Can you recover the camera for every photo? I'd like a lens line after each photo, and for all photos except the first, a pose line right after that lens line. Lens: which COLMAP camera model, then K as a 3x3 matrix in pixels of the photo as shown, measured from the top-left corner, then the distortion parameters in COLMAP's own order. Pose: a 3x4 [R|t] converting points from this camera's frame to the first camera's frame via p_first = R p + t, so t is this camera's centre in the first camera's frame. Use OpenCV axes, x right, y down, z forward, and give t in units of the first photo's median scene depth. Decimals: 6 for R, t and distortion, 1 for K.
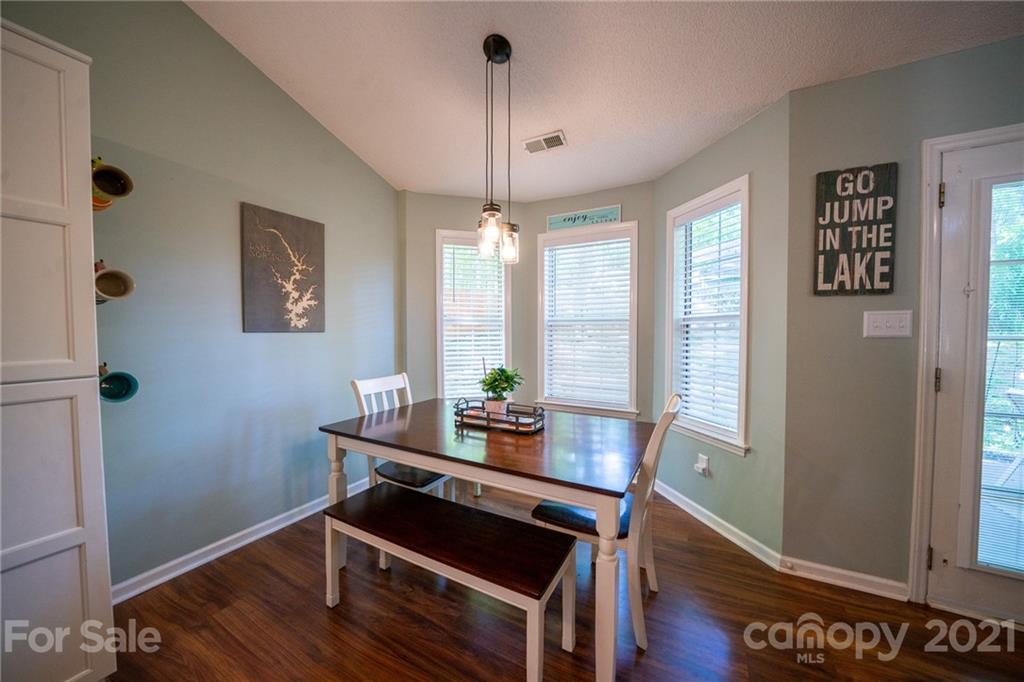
lens RADIAL K [[354.2, 0, 514.0], [0, 354.2, 342.4], [0, 0, 1]] dist [-0.027744, 0.003083]
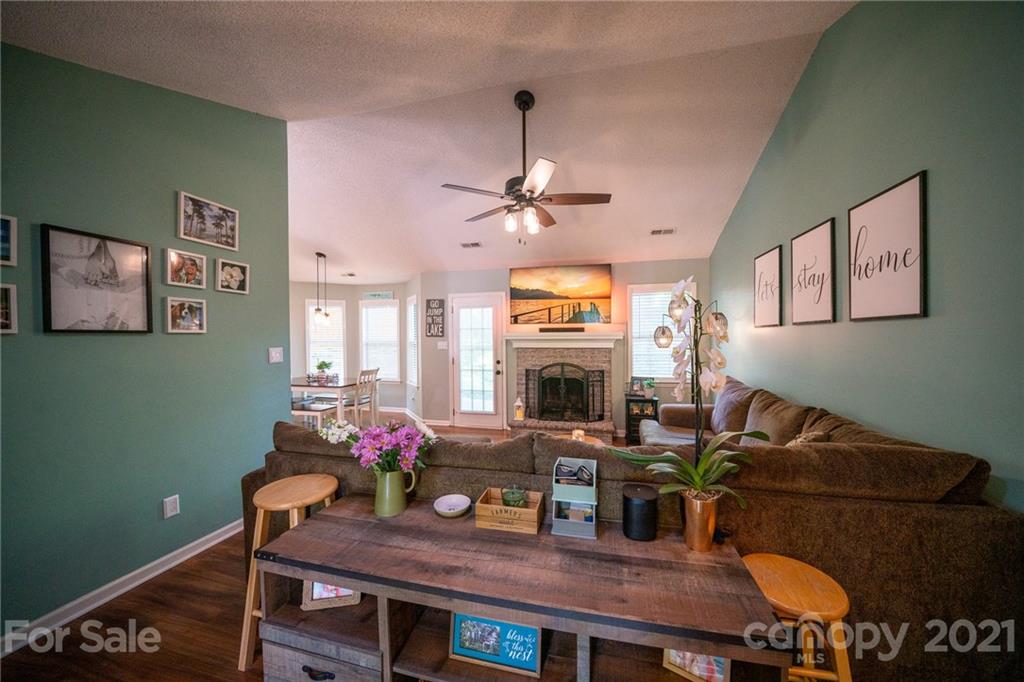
lens RADIAL K [[354.2, 0, 514.0], [0, 354.2, 342.4], [0, 0, 1]] dist [-0.027744, 0.003083]
pose [[0.966599, -0.009701, 0.256109, 0.627404], [0.014854, 0.999724, -0.018196, -0.006023], [-0.255862, 0.021392, 0.966477, -1.888644]]
